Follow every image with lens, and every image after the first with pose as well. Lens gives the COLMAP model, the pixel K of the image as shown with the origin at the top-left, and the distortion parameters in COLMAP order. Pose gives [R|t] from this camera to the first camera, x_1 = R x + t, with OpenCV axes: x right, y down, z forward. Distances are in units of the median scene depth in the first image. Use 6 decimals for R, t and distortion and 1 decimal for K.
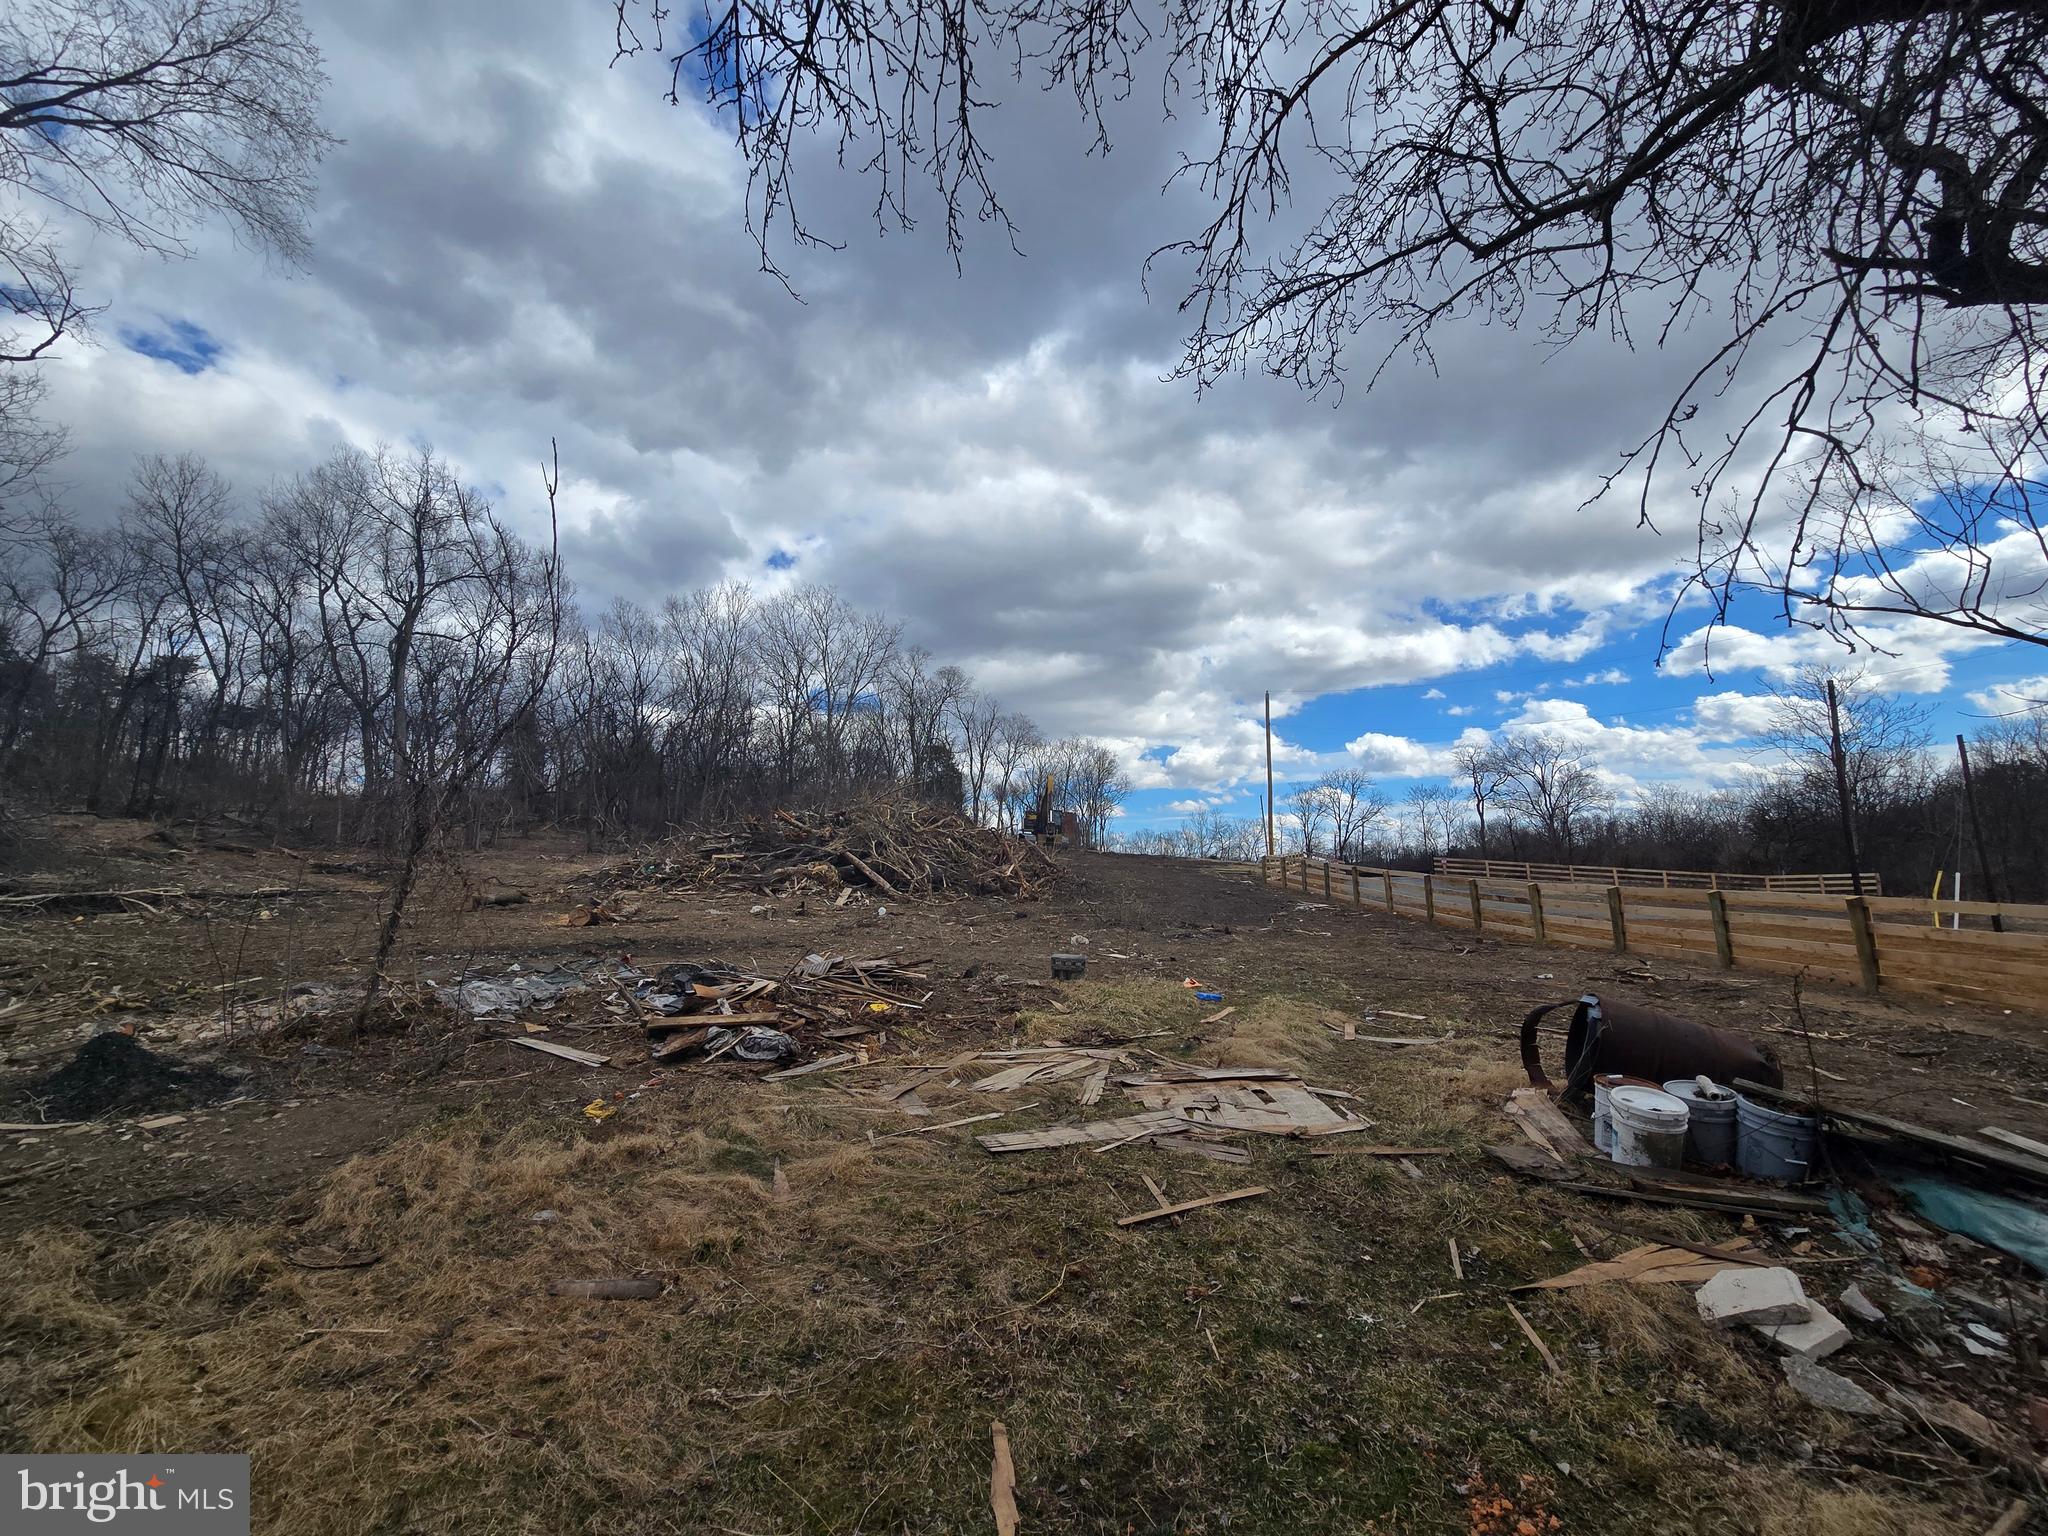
lens RADIAL K [[839.8, 0, 1024.0], [0, 839.8, 773.9], [0, 0, 1]] dist [-0.001275, 0.005322]
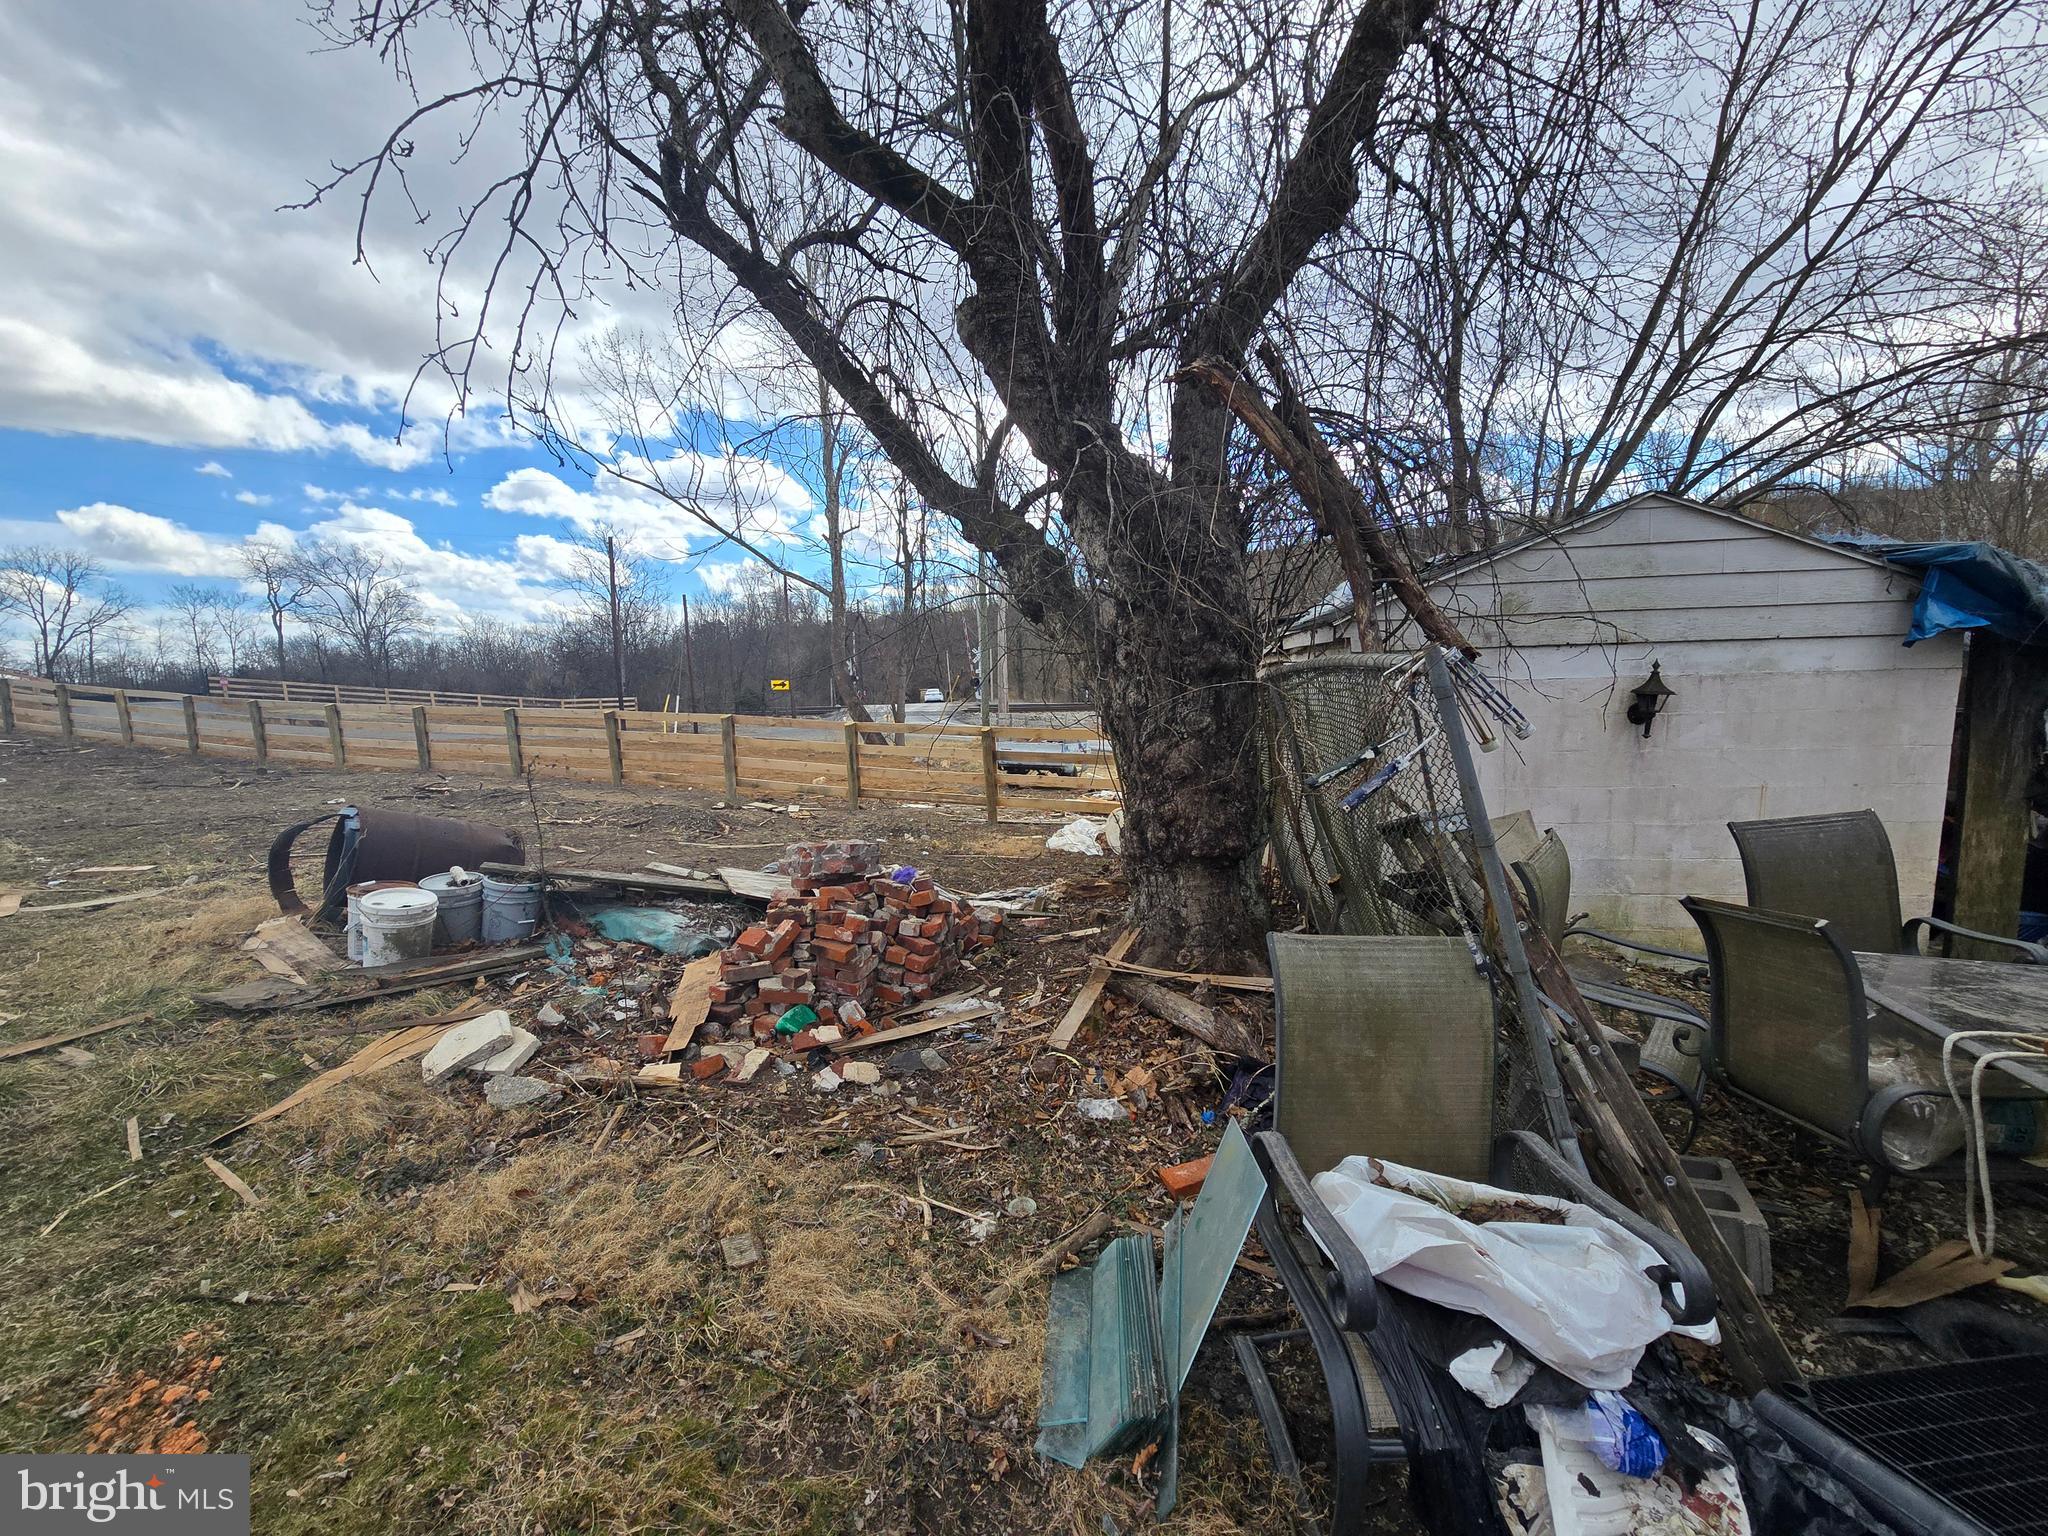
lens RADIAL K [[827.0, 0, 1016.1], [0, 827.0, 783.0], [0, 0, 1]] dist [-0.002236, -0.000272]
pose [[0.366747, -0.086601, 0.926281, 0.097745], [-0.105480, 0.985367, 0.133889, 0.036729], [-0.924322, -0.146807, 0.352245, -0.006847]]
